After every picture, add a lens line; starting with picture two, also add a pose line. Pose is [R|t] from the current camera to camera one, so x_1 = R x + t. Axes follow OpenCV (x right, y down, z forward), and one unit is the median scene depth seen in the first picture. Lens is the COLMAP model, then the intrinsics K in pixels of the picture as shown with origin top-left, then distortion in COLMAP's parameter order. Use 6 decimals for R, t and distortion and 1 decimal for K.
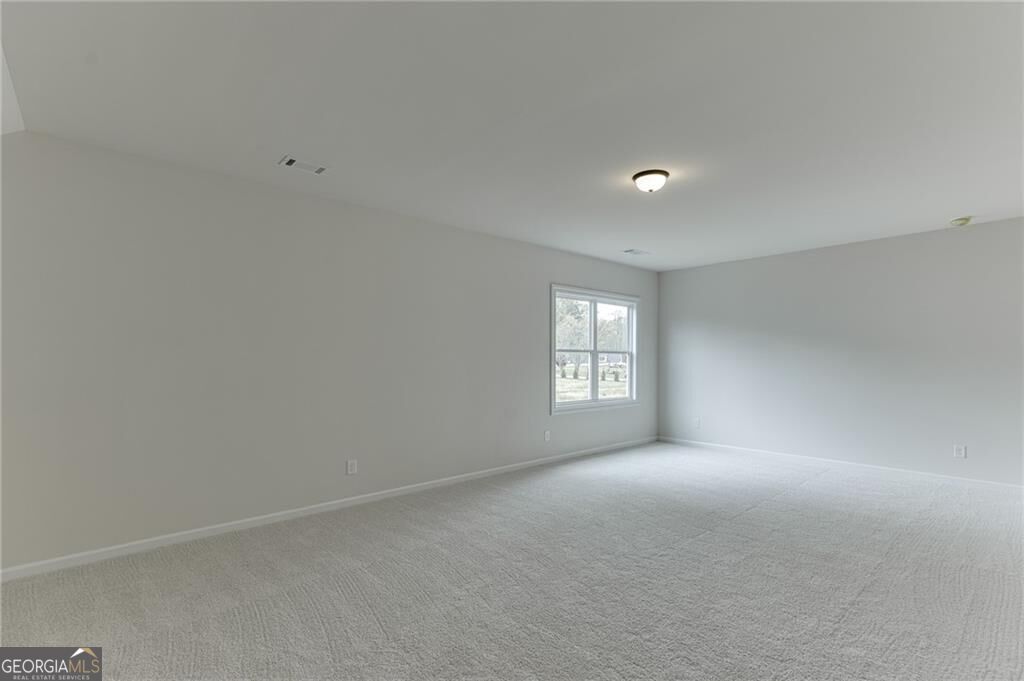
lens RADIAL K [[461.4, 0, 512.0], [0, 461.4, 340.5], [0, 0, 1]] dist [-0.000027, 0.000033]
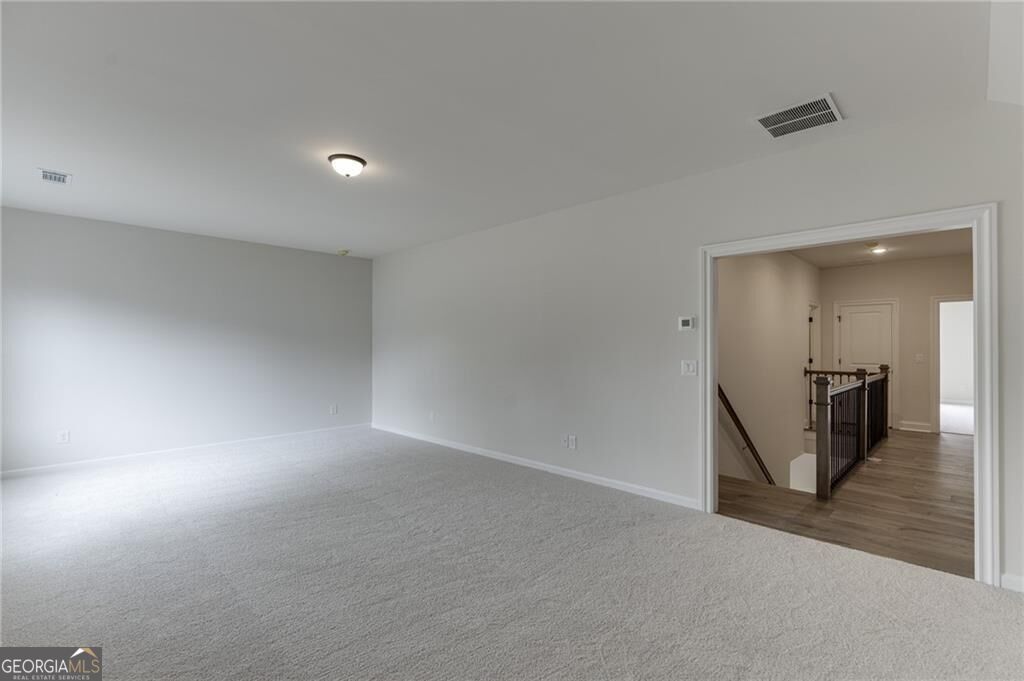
lens RADIAL K [[461.4, 0, 512.0], [0, 461.4, 340.5], [0, 0, 1]] dist [-0.000027, 0.000033]
pose [[-0.035850, 0.005385, 0.999343, -0.553647], [-0.035520, 0.999347, -0.006660, 0.014362], [-0.998726, -0.035736, -0.035635, 0.556886]]
